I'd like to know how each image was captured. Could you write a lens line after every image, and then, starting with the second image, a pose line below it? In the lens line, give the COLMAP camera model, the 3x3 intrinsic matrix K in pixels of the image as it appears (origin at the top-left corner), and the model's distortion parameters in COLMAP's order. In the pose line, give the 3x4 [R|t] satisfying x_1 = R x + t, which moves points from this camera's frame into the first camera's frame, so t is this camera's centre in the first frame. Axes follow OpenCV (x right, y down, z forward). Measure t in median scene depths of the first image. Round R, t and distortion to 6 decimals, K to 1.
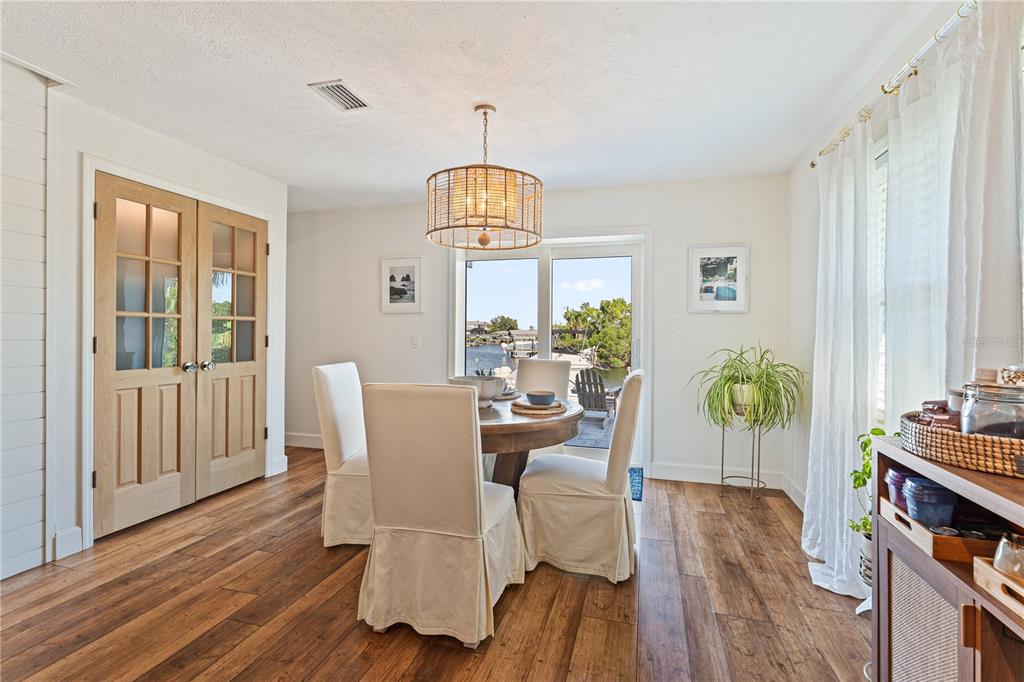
lens RADIAL K [[477.7, 0, 510.7], [0, 477.7, 336.2], [0, 0, 1]] dist [-0.001108, -0.000034]
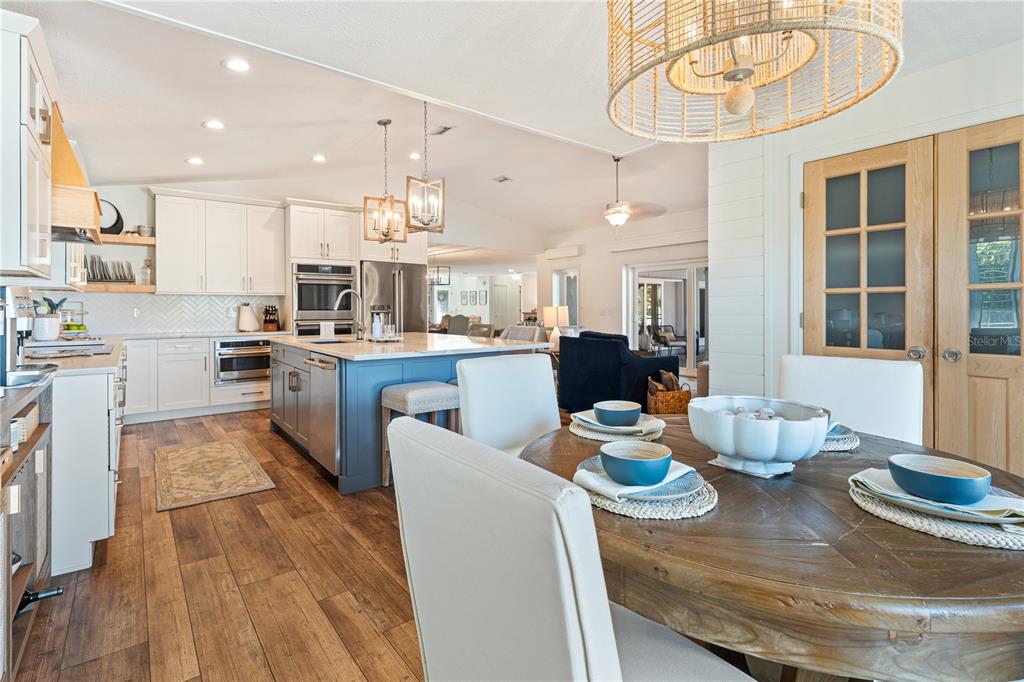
lens RADIAL K [[477.7, 0, 491.4], [0, 477.7, 311.1], [0, 0, 1]] dist [-0.001108, -0.000034]
pose [[-0.606113, 0.001033, -0.795378, 0.414292], [-0.002836, 0.999990, 0.003460, -0.005208], [0.795374, 0.004353, -0.606104, 0.995705]]
